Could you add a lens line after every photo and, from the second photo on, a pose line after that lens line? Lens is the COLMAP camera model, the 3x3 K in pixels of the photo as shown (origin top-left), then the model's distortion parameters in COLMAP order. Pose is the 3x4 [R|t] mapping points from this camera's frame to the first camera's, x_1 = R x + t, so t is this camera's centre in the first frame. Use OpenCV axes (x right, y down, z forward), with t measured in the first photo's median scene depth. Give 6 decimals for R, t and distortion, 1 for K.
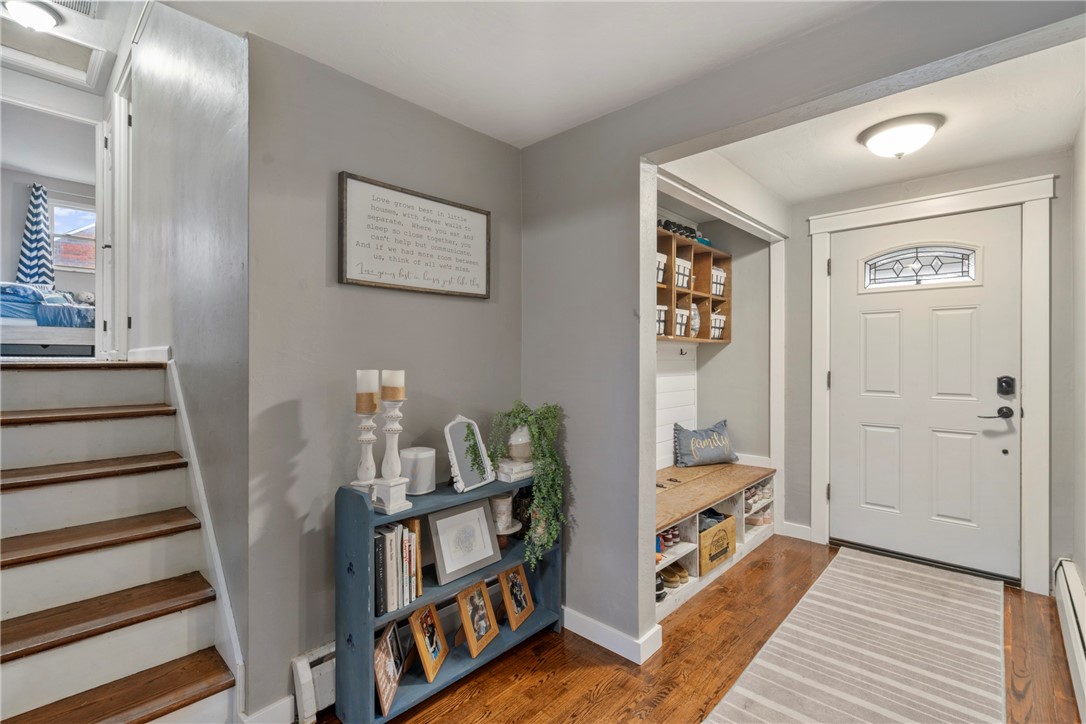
lens RADIAL K [[492.9, 0, 533.9], [0, 492.9, 357.8], [0, 0, 1]] dist [-0.010604, 0.003919]
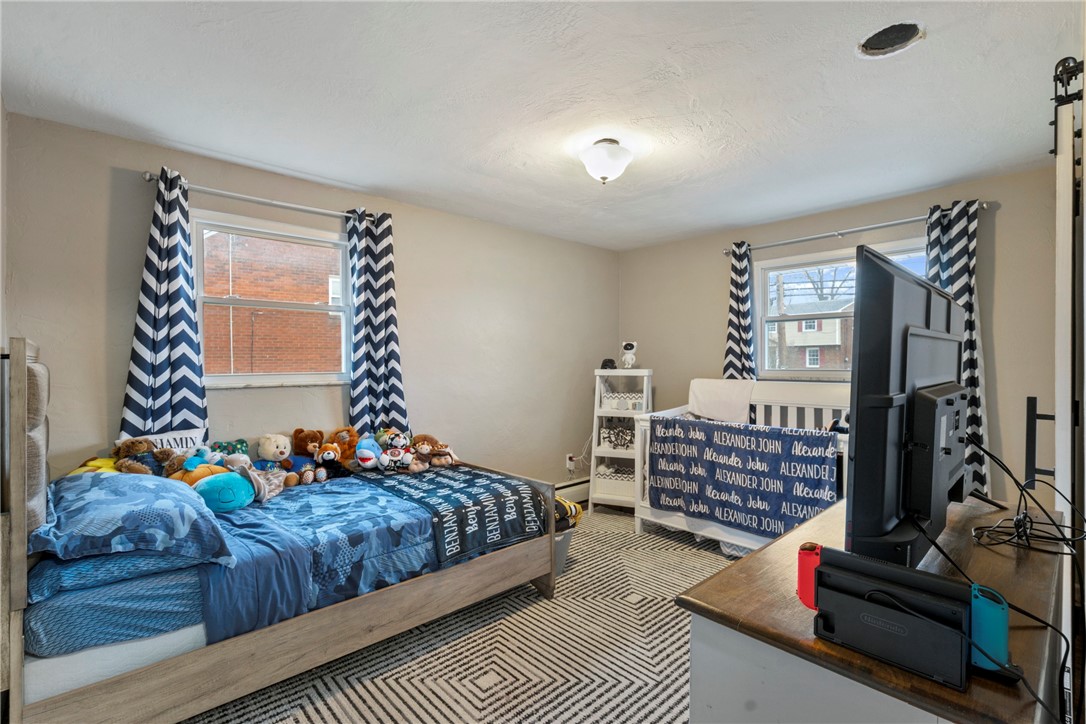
lens RADIAL K [[492.9, 0, 539.7], [0, 492.9, 368.0], [0, 0, 1]] dist [-0.010604, 0.003919]
pose [[0.998402, 0.003329, -0.056417, -0.708104], [-0.002659, 0.999925, 0.011946, -0.208367], [0.056452, -0.011777, 0.998336, 0.637128]]
